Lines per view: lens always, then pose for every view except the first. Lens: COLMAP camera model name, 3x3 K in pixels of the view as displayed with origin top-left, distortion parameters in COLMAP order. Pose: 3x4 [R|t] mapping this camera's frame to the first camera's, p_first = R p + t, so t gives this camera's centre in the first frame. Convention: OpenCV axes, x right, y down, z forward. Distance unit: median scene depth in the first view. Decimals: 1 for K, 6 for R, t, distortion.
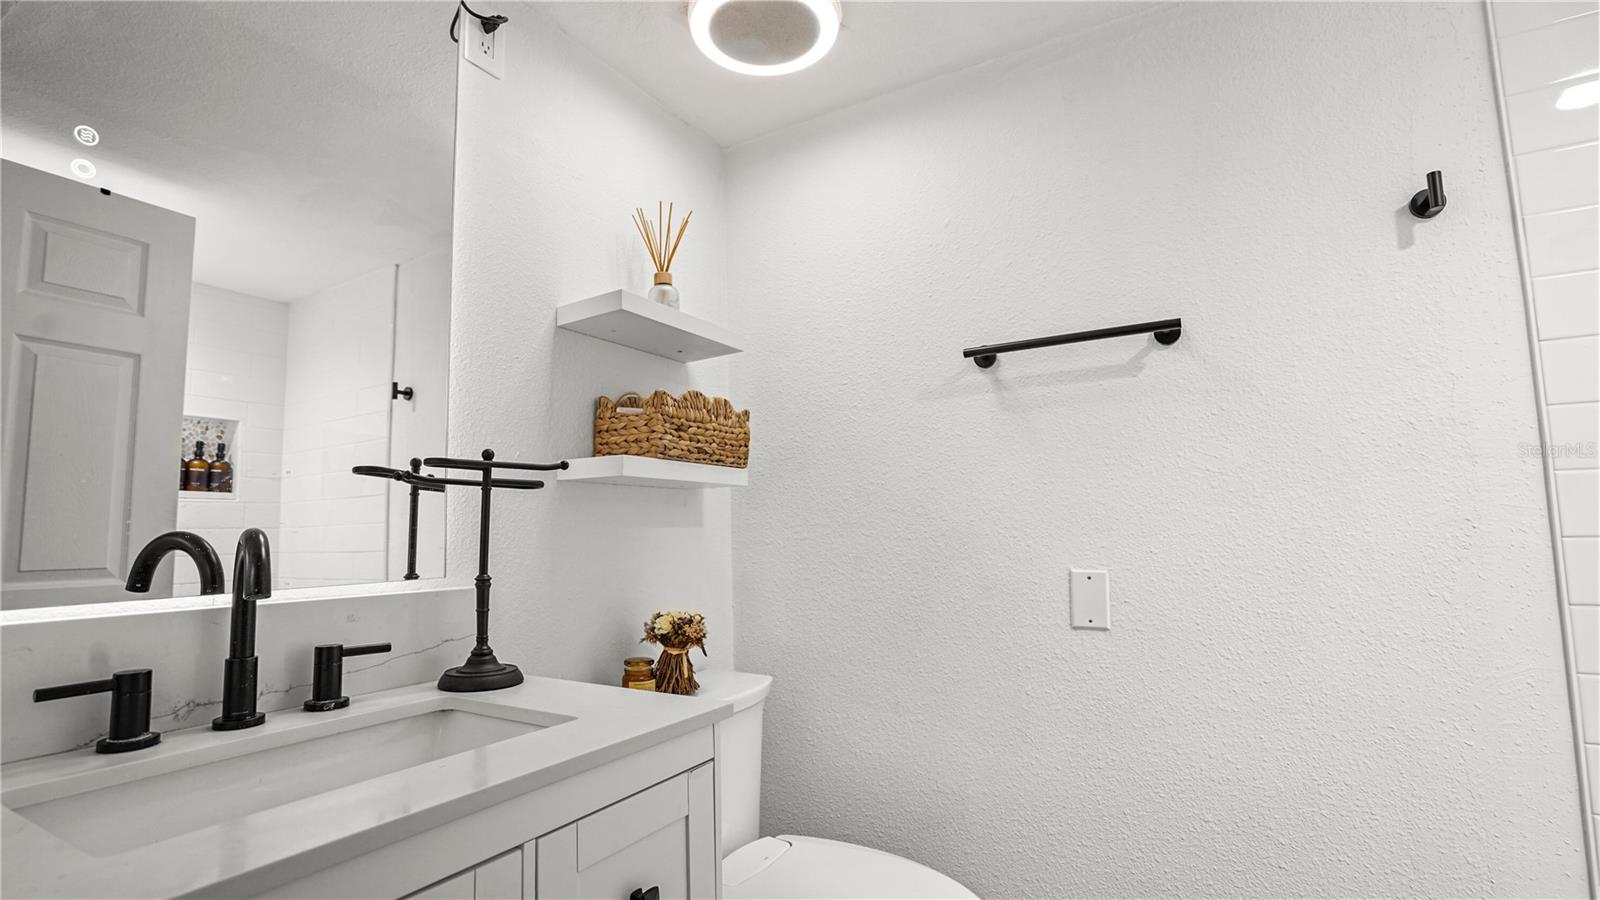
lens RADIAL K [[738.6, 0, 801.8], [0, 738.6, 457.3], [0, 0, 1]] dist [-0.001279, 0.000065]
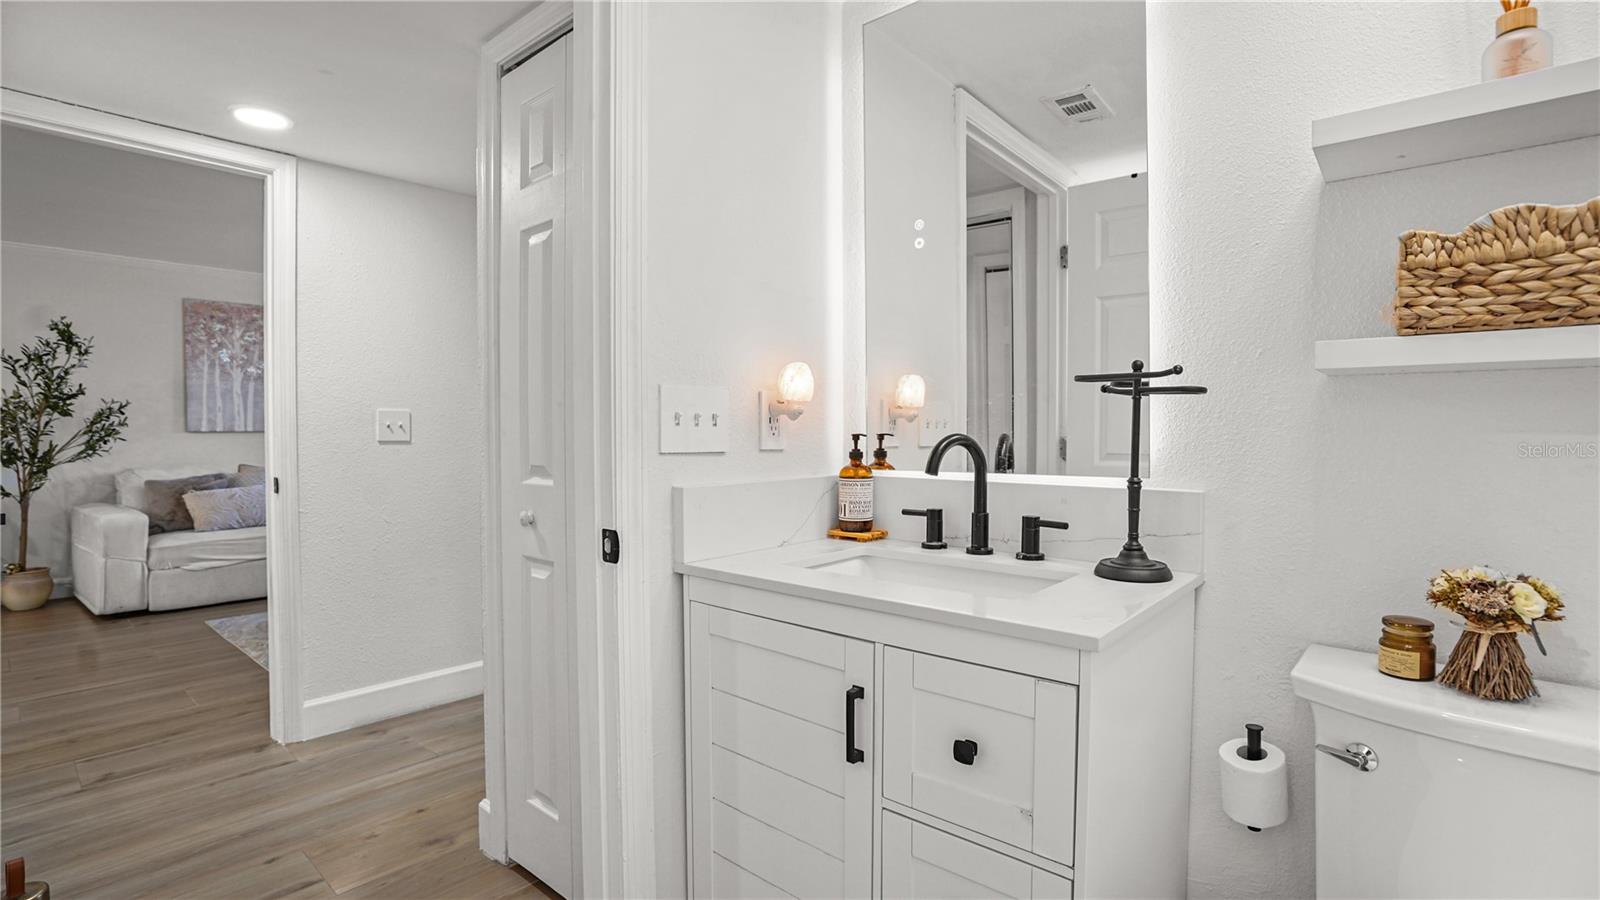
lens RADIAL K [[738.6, 0, 799.9], [0, 738.6, 443.0], [0, 0, 1]] dist [-0.001279, 0.000065]
pose [[-0.156557, 0.033643, -0.987096, 0.716112], [0.100609, 0.994764, 0.017947, 0.039617], [0.982531, -0.096501, -0.159122, 0.695612]]
